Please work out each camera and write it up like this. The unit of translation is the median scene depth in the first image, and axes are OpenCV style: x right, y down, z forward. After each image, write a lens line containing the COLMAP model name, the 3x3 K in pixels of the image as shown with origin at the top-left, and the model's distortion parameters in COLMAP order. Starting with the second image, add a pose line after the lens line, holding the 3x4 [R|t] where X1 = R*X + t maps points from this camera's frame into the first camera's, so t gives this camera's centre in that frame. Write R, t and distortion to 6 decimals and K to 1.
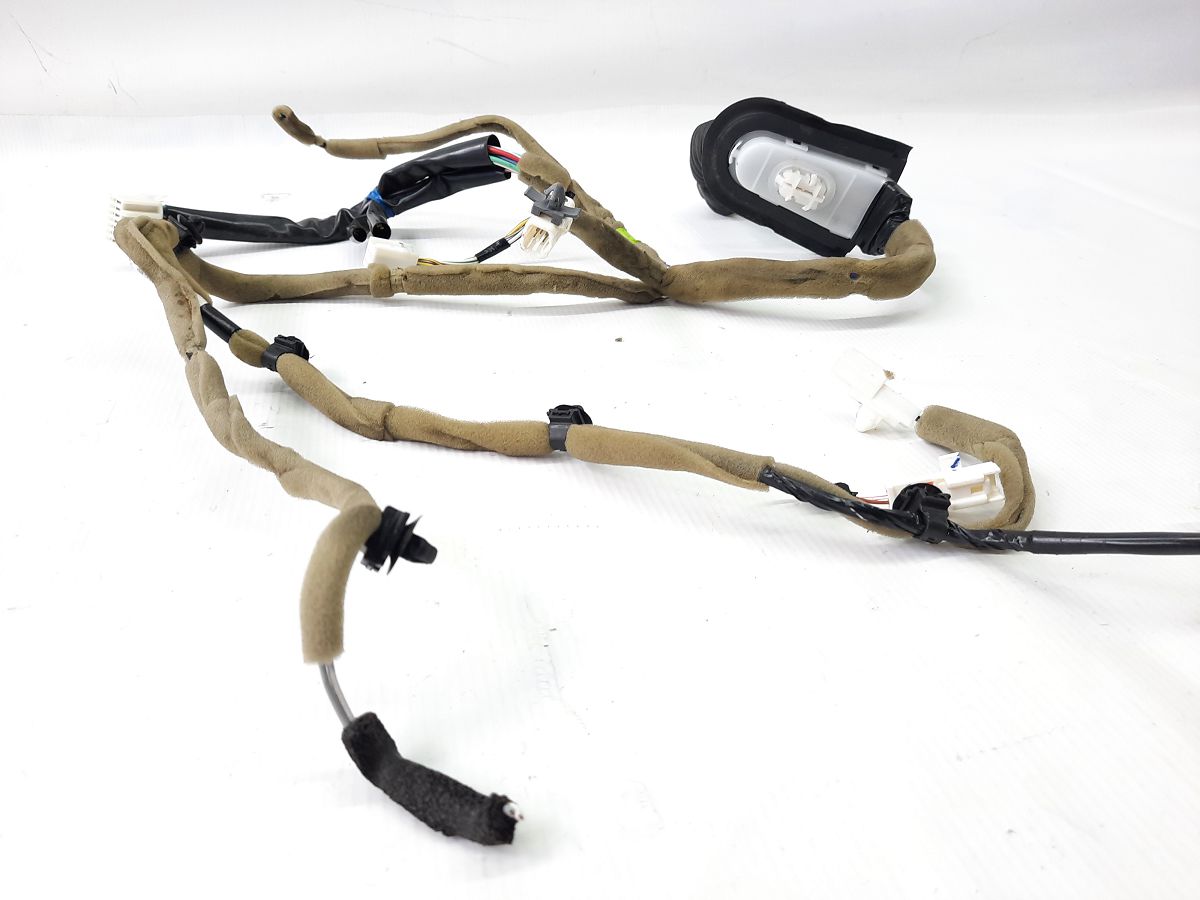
lens RADIAL K [[892.4, 0, 600.0], [0, 892.4, 450.0], [0, 0, 1]] dist [0.064632, -0.079559]
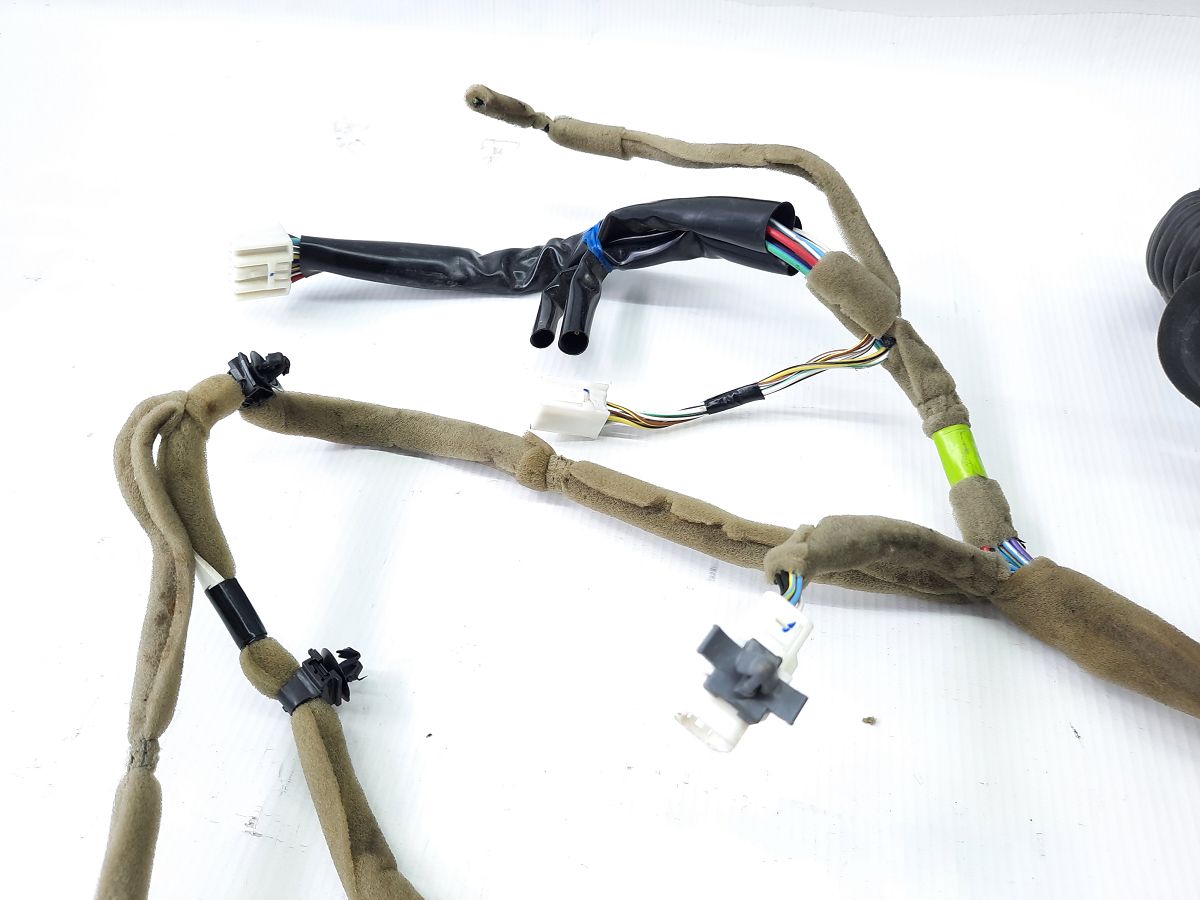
lens RADIAL K [[893.8, 0, 600.0], [0, 893.8, 450.0], [0, 0, 1]] dist [0.040270, -0.075255]
pose [[0.915586, 0.273873, -0.294442, -0.014502], [-0.167603, 0.925492, 0.339667, -0.426067], [0.365529, -0.261644, 0.893270, 0.444552]]
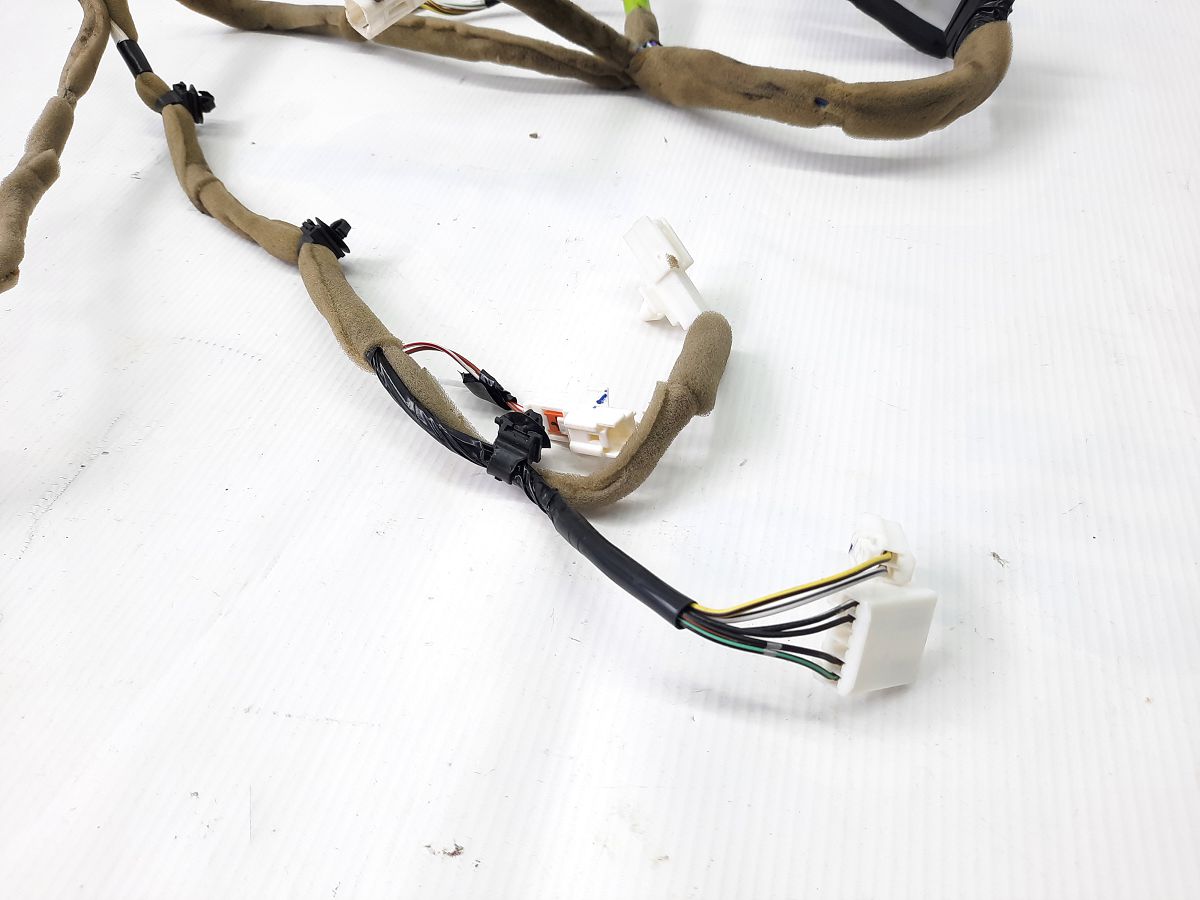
lens RADIAL K [[900.7, 0, 600.9], [0, 900.7, 463.9], [0, 0, 1]] dist [-0.000375, 0.001663]
pose [[0.884384, 0.305254, -0.353107, 0.460579], [-0.172858, 0.916911, 0.359714, -0.148847], [0.433572, -0.257088, 0.863667, 0.177729]]
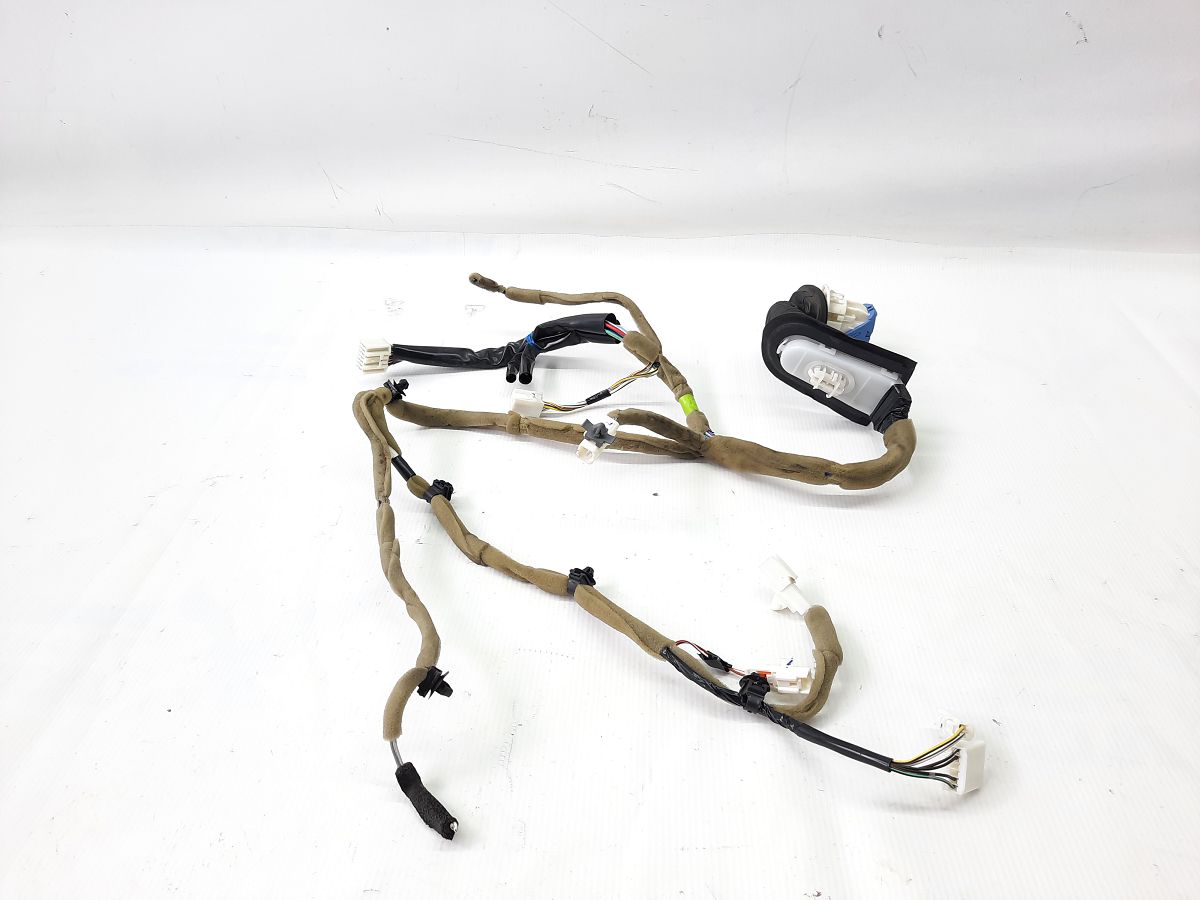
lens RADIAL K [[892.4, 0, 600.0], [0, 892.4, 450.0], [0, 0, 1]] dist [0.064632, -0.079559]
pose [[0.958548, 0.144312, -0.245684, 0.267867], [-0.119513, 0.986370, 0.113096, -0.332067], [0.258657, -0.079045, 0.962730, -0.406312]]
